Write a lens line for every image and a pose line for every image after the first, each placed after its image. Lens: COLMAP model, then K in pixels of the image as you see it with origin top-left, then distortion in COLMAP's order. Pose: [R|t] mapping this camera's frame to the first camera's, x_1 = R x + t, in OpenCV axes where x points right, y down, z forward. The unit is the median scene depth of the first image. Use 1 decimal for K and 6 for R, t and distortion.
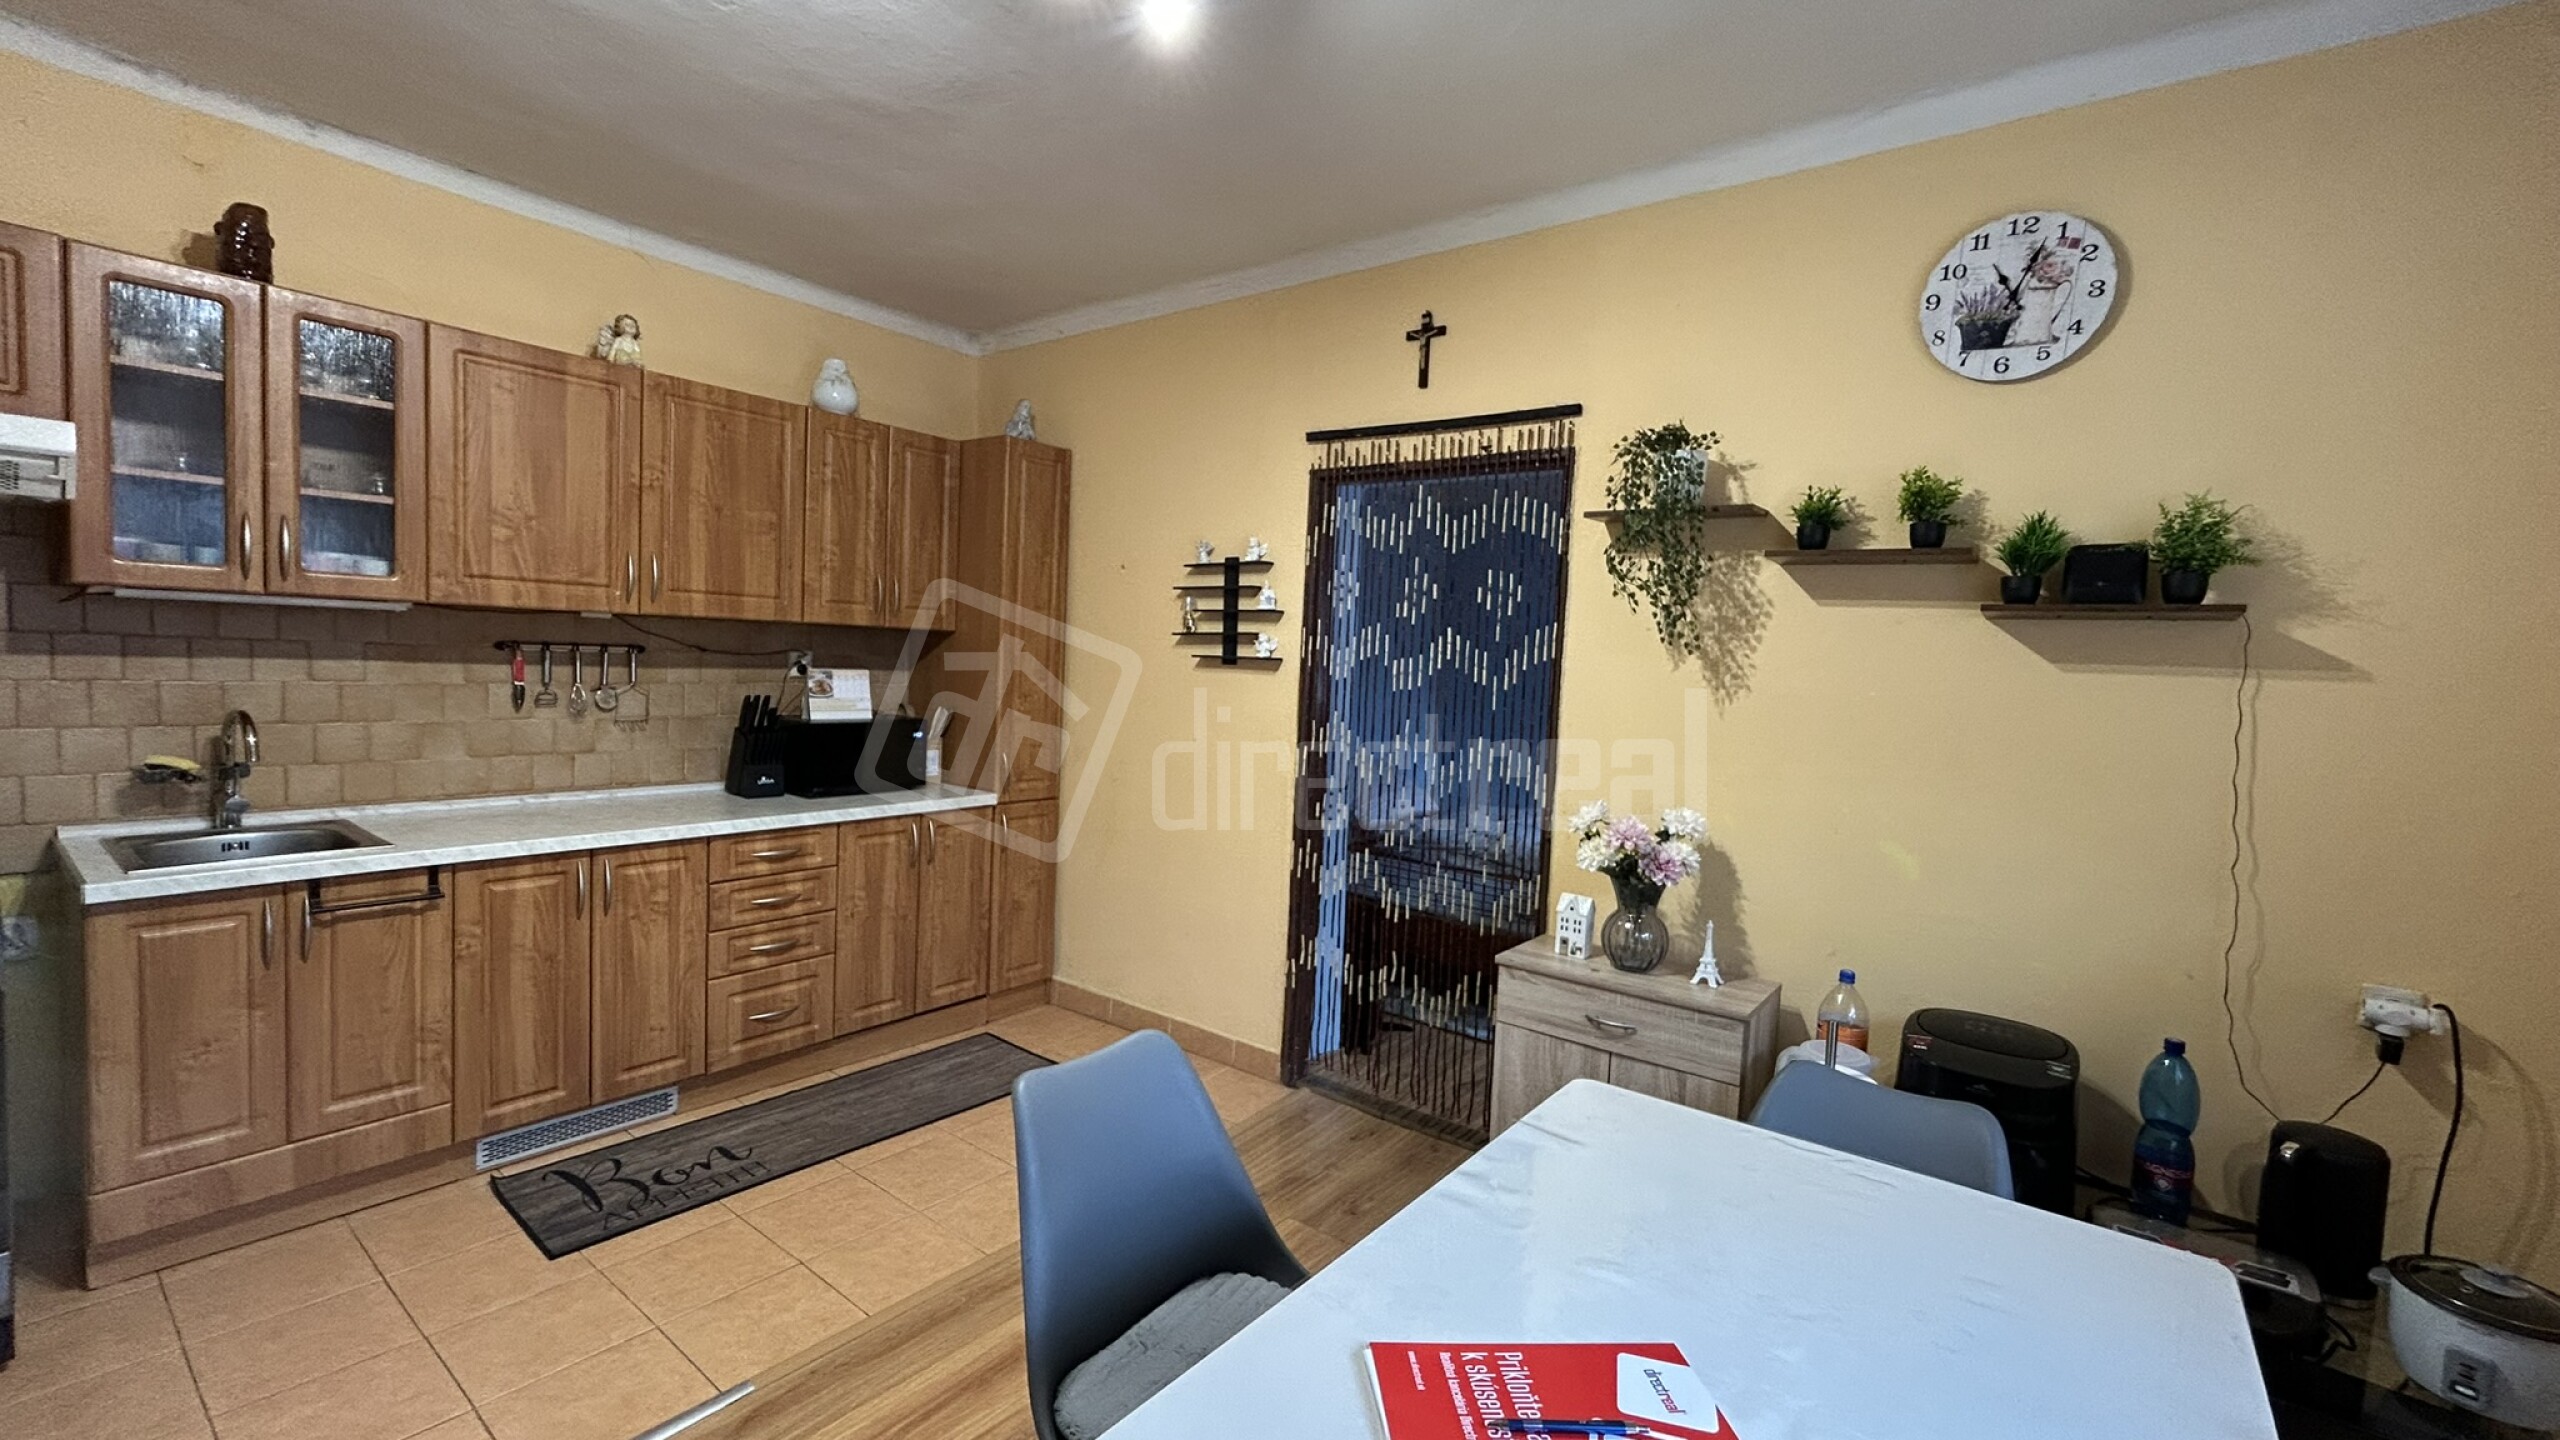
lens RADIAL K [[1025.9, 0, 1280.0], [0, 1025.9, 720.0], [0, 0, 1]] dist [-0.003154, -0.000282]
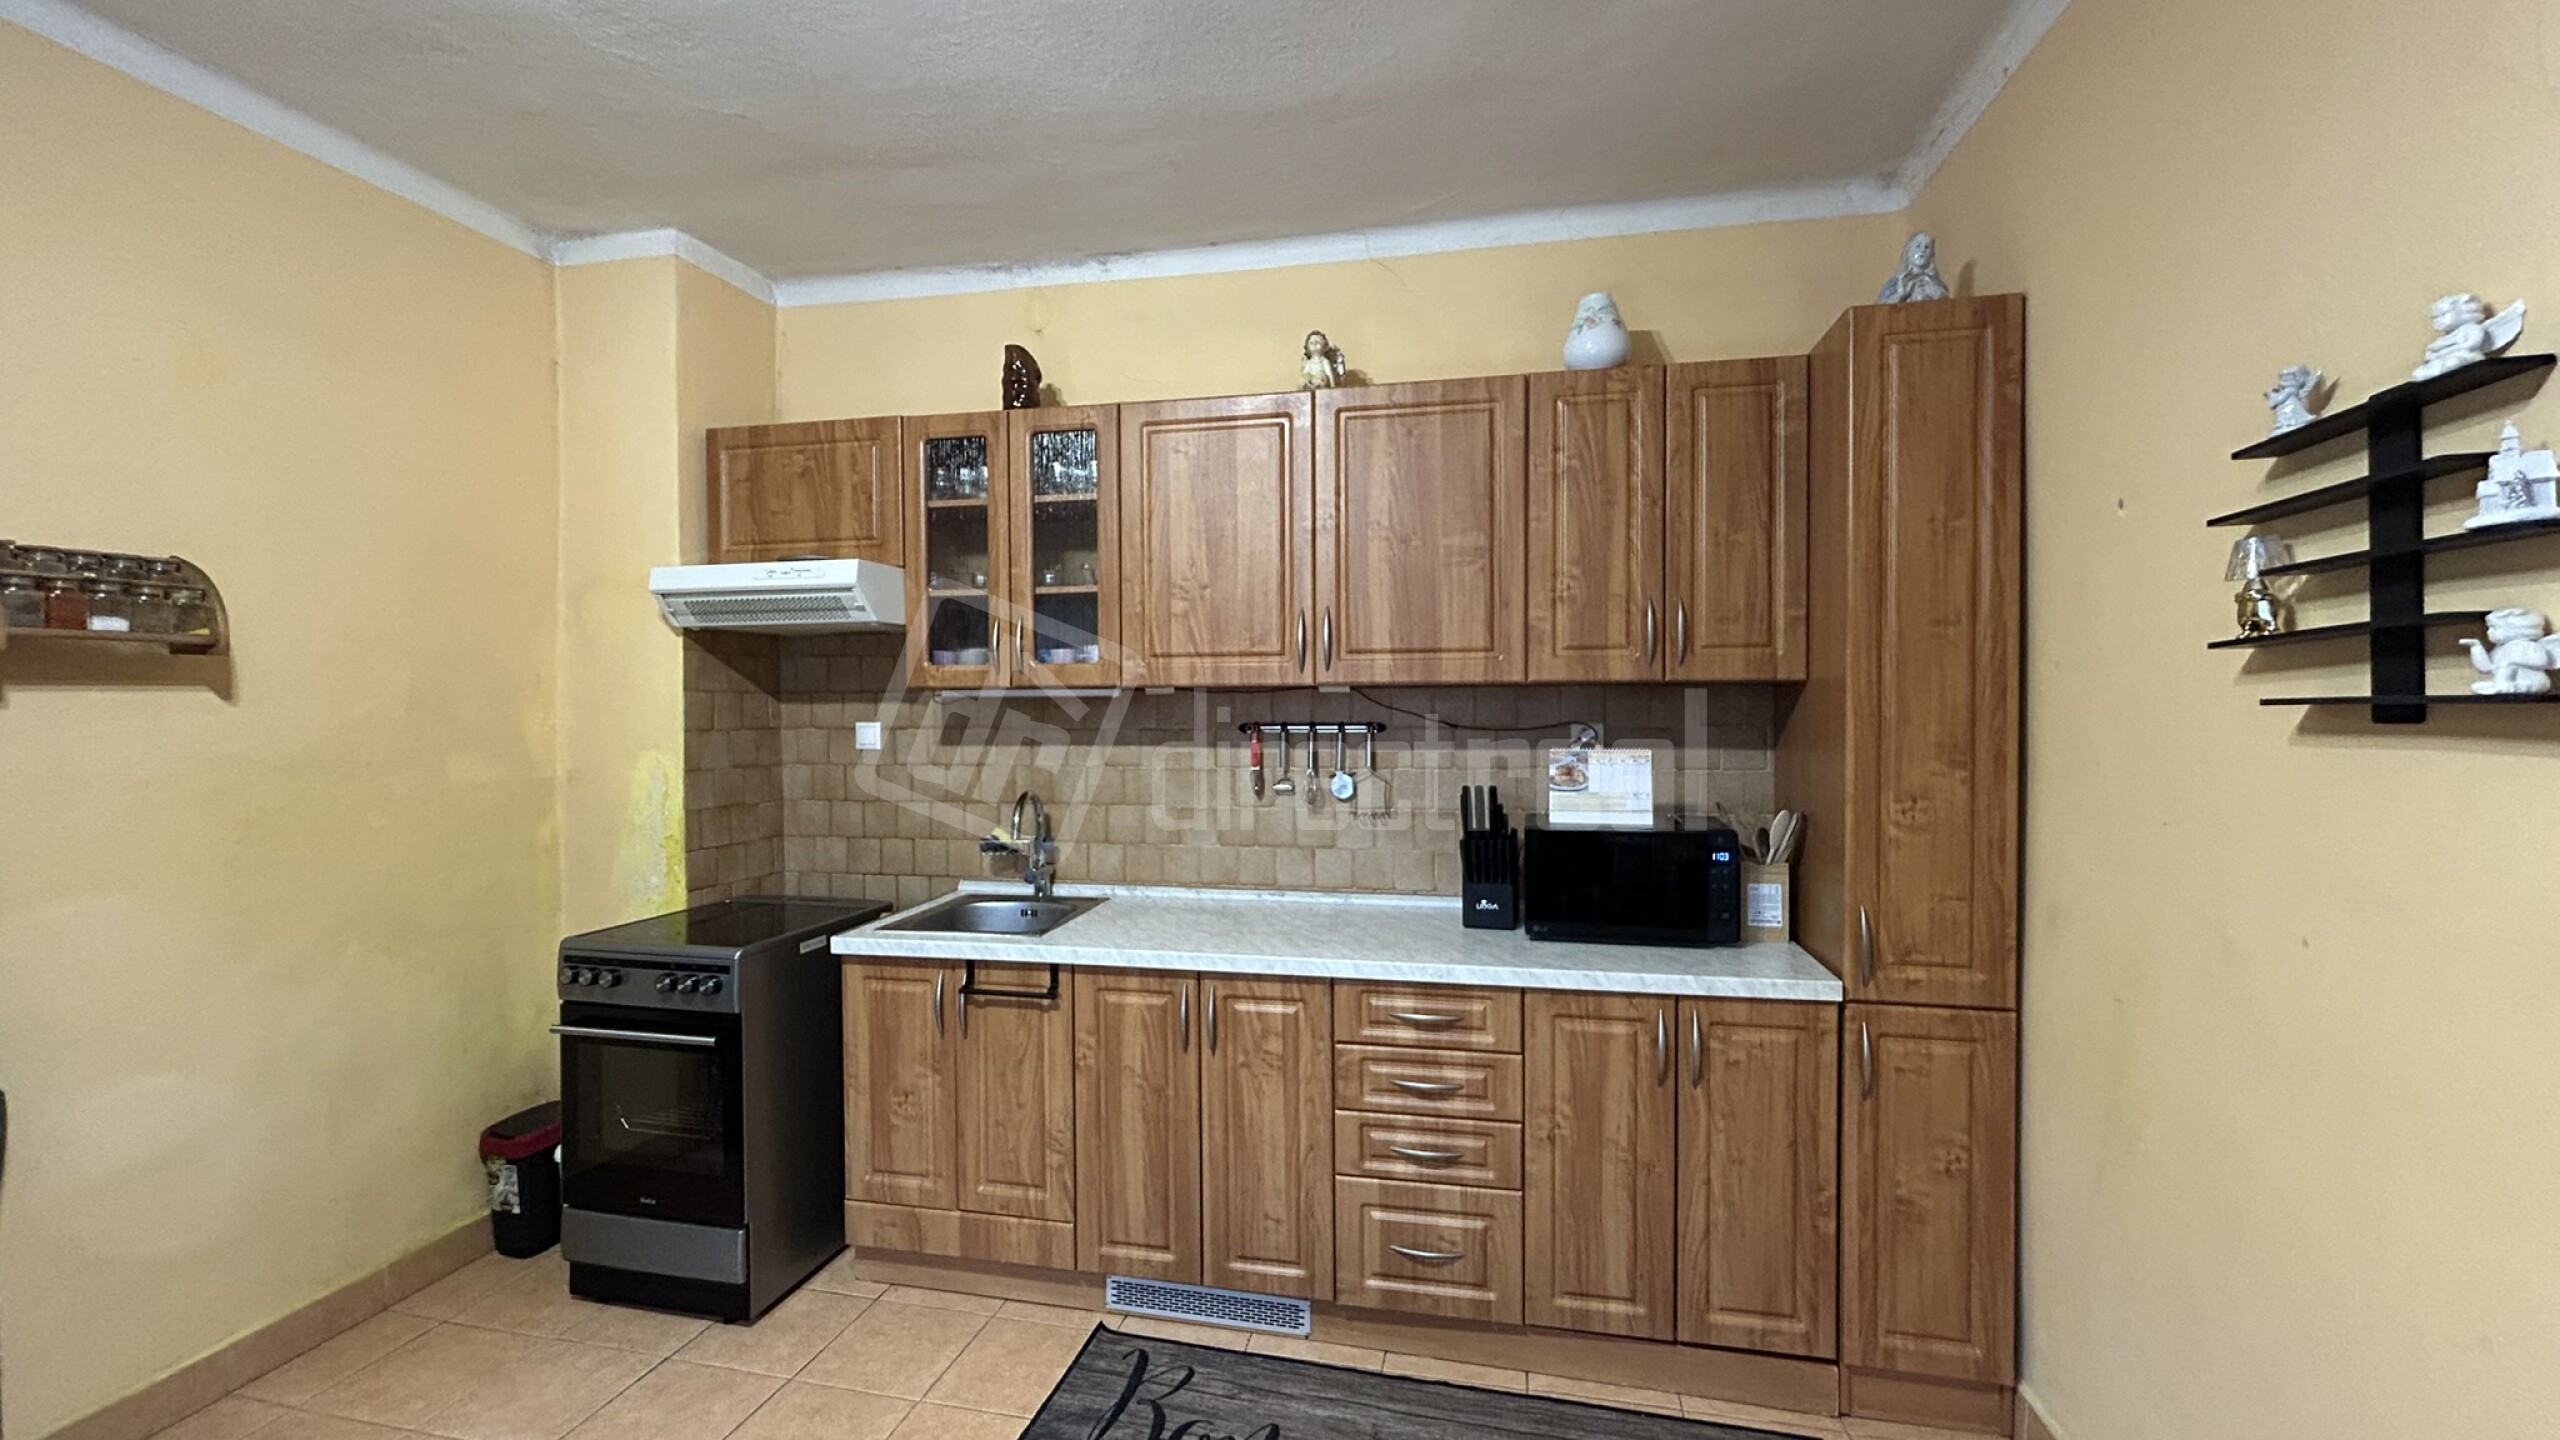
lens RADIAL K [[1025.9, 0, 1280.0], [0, 1025.9, 720.0], [0, 0, 1]] dist [-0.003154, -0.000282]
pose [[0.421188, -0.034671, -0.906310, 0.099976], [-0.032160, 0.998070, -0.053127, -0.029851], [0.906403, 0.051524, 0.419260, 0.612138]]
